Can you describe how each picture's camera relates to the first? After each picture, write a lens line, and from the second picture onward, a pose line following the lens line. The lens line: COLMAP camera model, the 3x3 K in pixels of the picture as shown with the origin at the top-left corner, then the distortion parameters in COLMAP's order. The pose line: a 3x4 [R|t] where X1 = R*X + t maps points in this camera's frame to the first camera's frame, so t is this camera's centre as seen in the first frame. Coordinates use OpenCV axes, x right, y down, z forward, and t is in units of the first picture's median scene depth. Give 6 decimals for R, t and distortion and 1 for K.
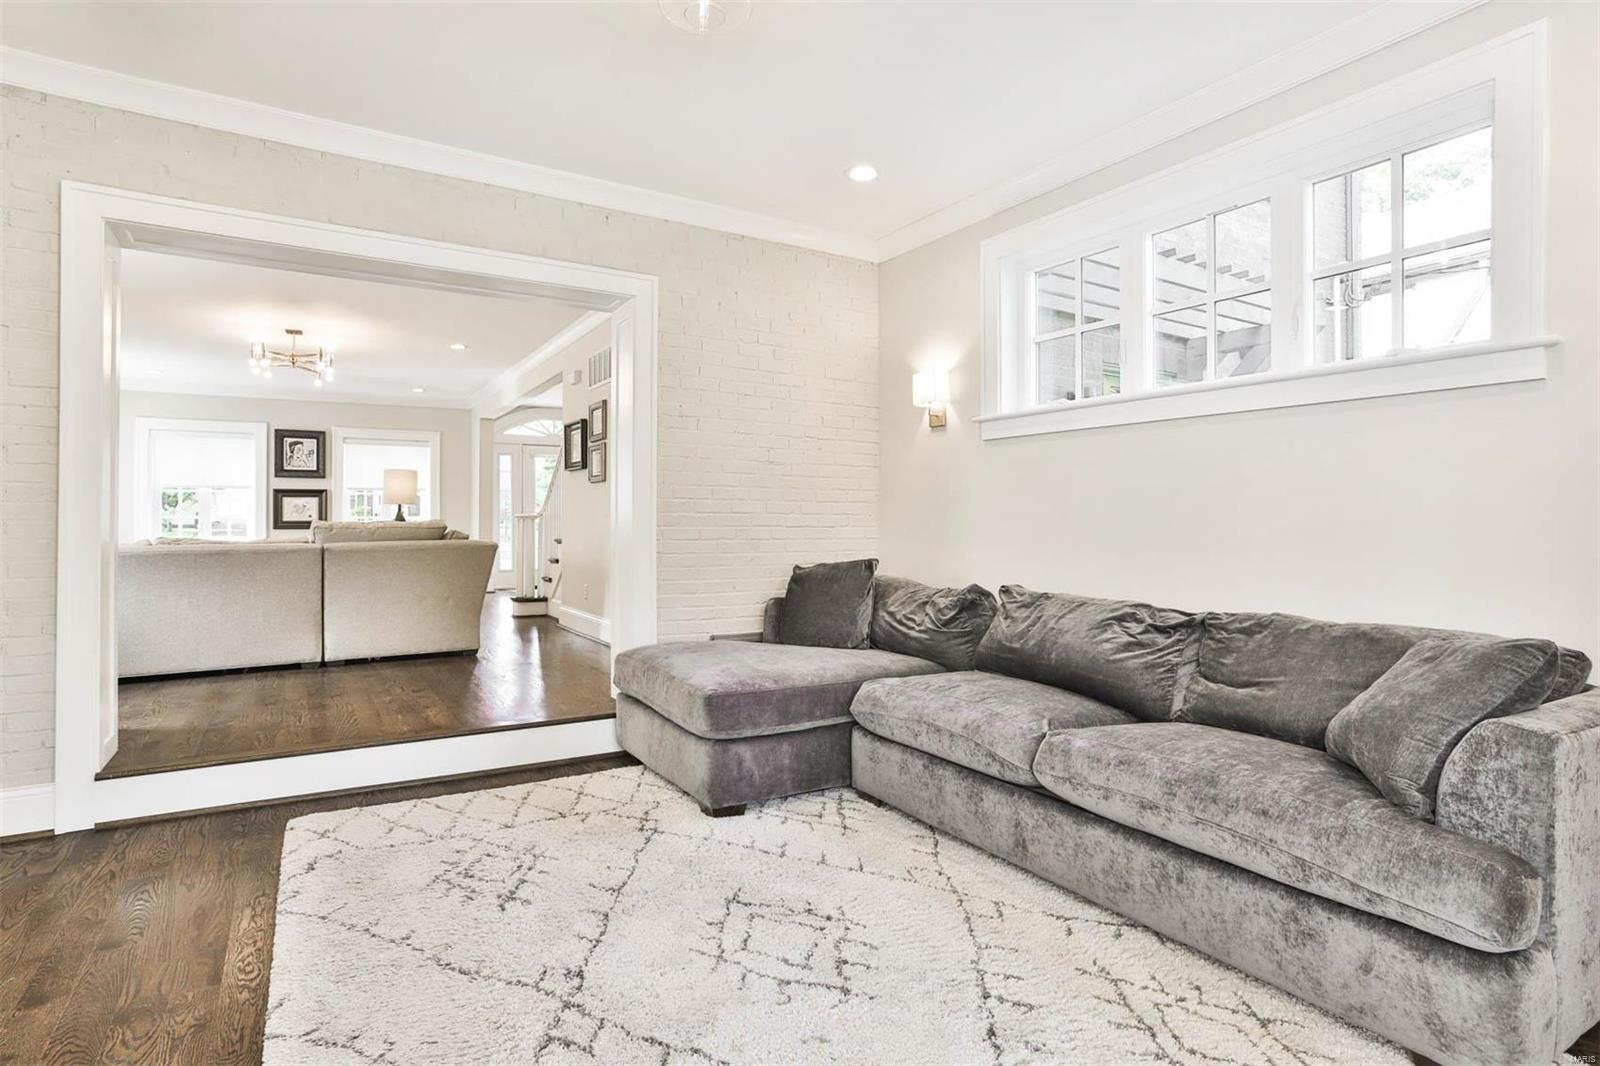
lens RADIAL K [[824.3, 0, 791.6], [0, 824.3, 523.8], [0, 0, 1]] dist [-0.064547, 0.035393]
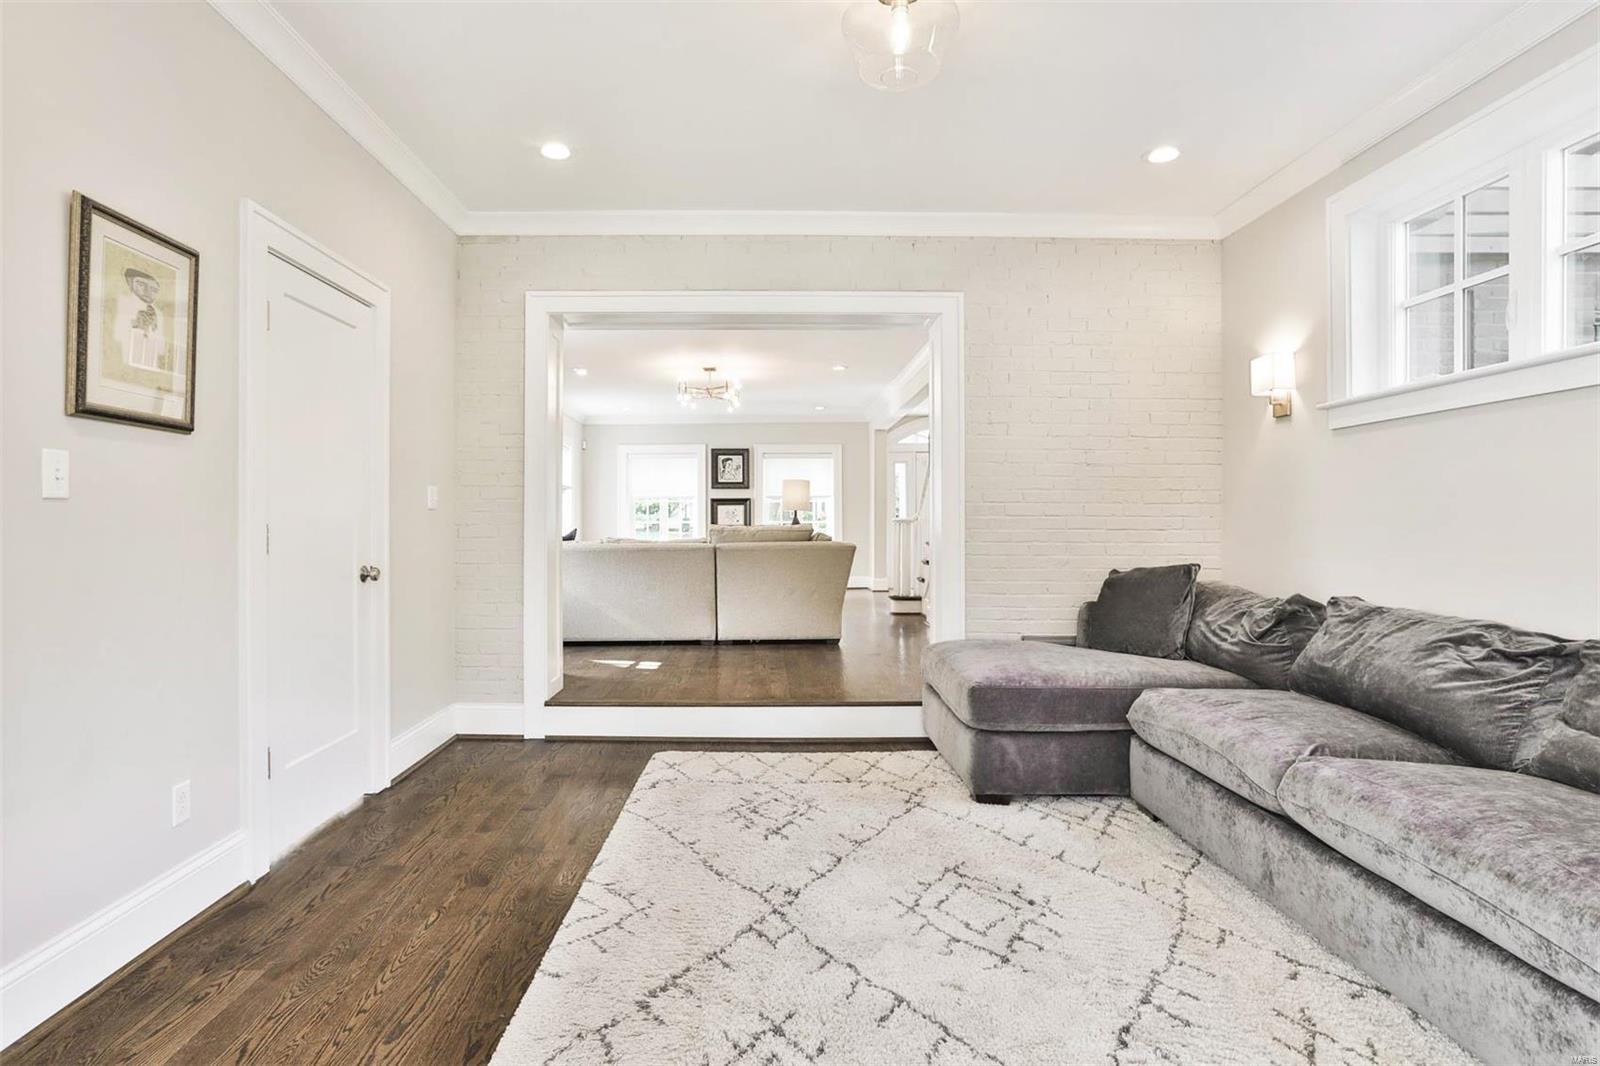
lens RADIAL K [[865.0, 0, 800.0], [0, 865.0, 533.0], [0, 0, 1]] dist [-0.066935, 0.040421]
pose [[0.856434, 0.001914, -0.516254, 0.276368], [0.001048, 0.999985, 0.005445, 0.002455], [0.516256, -0.005205, 0.856418, -0.069743]]
